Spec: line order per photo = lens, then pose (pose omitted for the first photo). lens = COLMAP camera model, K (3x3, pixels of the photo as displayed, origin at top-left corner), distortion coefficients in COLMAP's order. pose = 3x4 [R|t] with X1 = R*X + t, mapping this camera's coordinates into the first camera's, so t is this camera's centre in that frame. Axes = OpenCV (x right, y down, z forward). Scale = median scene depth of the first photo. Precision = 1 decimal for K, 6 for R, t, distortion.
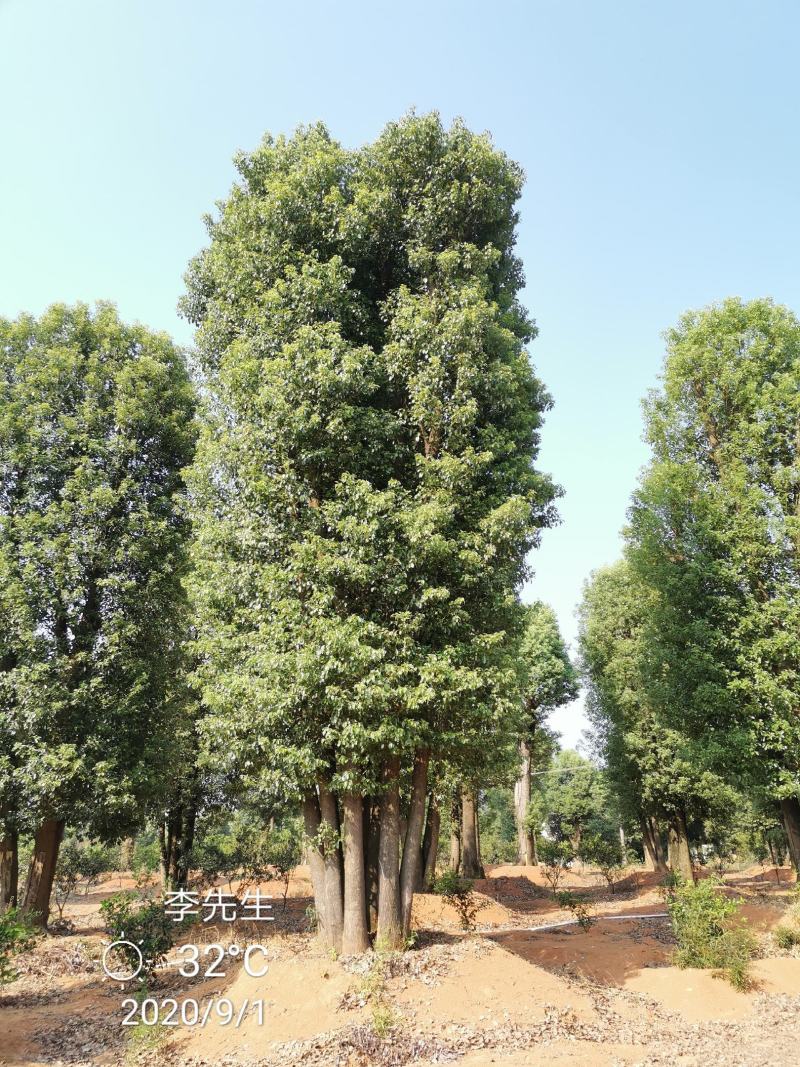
lens RADIAL K [[792.8, 0, 406.5], [0, 792.8, 530.9], [0, 0, 1]] dist [0.080175, -0.104008]
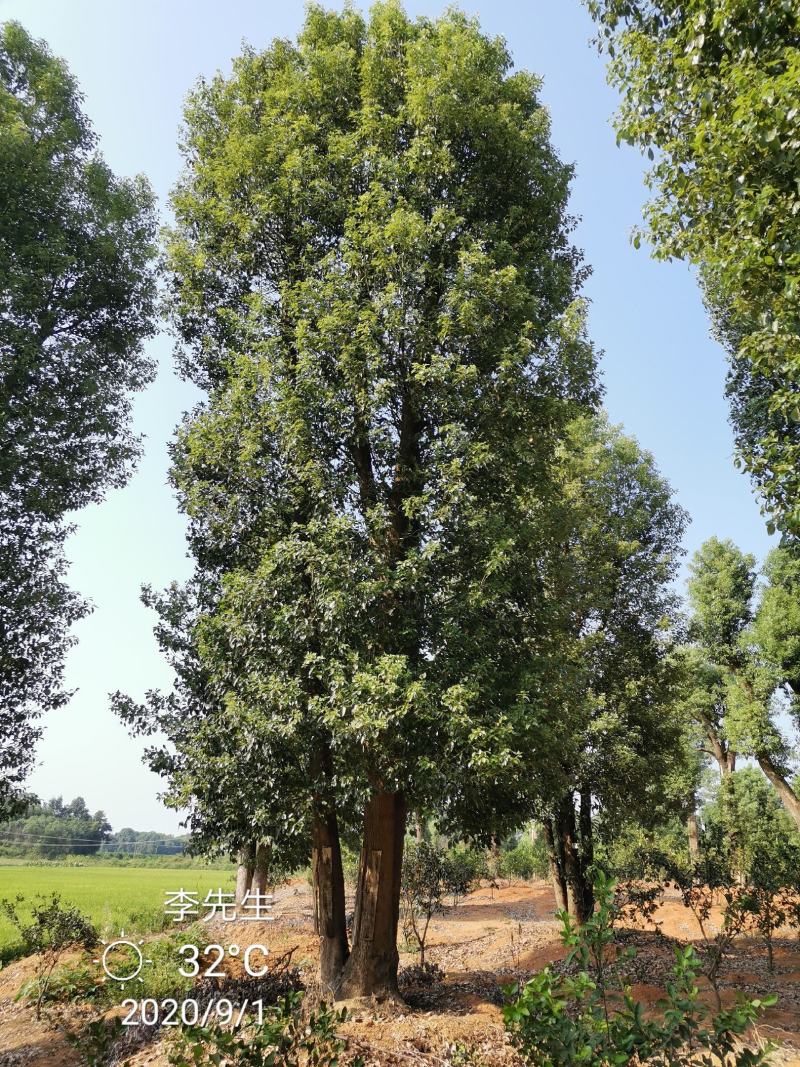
lens RADIAL K [[792.8, 0, 406.5], [0, 792.8, 530.9], [0, 0, 1]] dist [0.080175, -0.104008]
pose [[0.918603, -0.111274, -0.379192, -0.197449], [0.107741, 0.993708, -0.030598, 0.198346], [0.380211, -0.012747, 0.924812, 0.501799]]
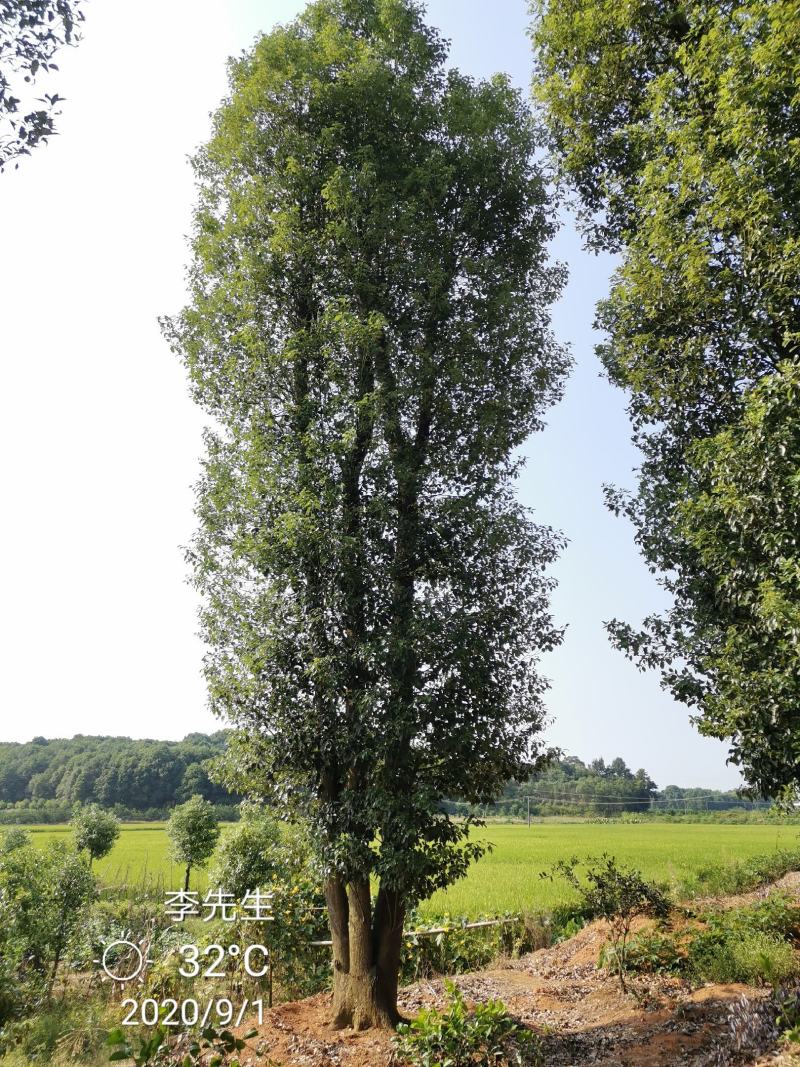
lens RADIAL K [[792.8, 0, 406.5], [0, 792.8, 530.9], [0, 0, 1]] dist [0.080175, -0.104008]
pose [[0.518541, -0.268044, -0.811953, -0.265181], [0.315496, 0.942567, -0.109676, 0.230161], [0.794718, -0.199296, 0.573327, 0.575968]]
